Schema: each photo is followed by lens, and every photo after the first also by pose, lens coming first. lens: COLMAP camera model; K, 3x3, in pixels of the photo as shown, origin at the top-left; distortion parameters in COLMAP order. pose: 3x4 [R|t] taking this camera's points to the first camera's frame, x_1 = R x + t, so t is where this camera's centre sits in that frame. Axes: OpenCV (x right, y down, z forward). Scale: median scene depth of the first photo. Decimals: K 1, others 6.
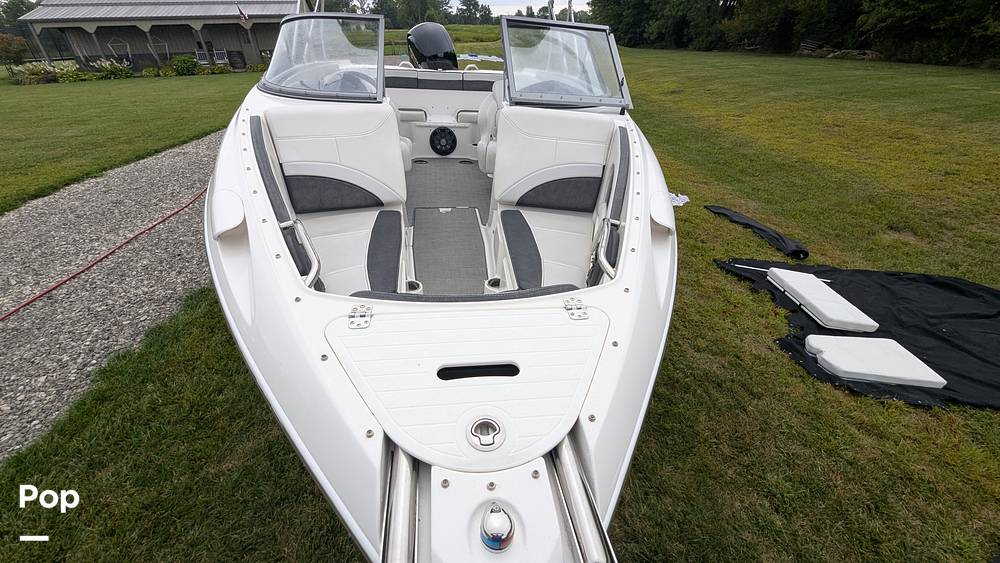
lens RADIAL K [[412.3, 0, 496.5], [0, 412.3, 291.1], [0, 0, 1]] dist [0.002636, -0.003553]
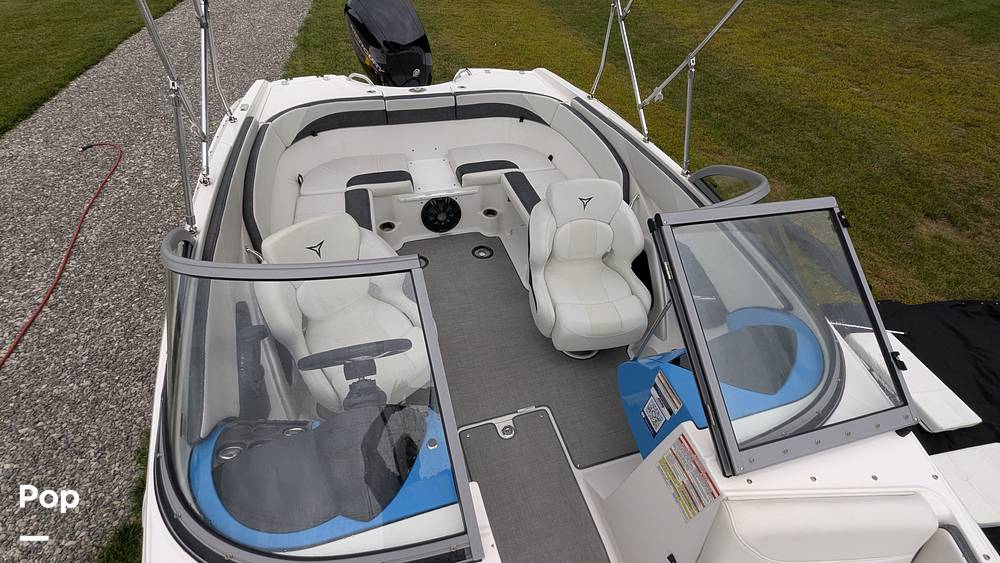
lens RADIAL K [[412.3, 0, 496.5], [0, 412.3, 291.1], [0, 0, 1]] dist [0.002636, -0.003553]
pose [[0.985211, -0.119235, 0.123056, -0.115049], [0.084547, 0.962936, 0.256136, -0.340914], [-0.149035, -0.241944, 0.958776, 0.264578]]
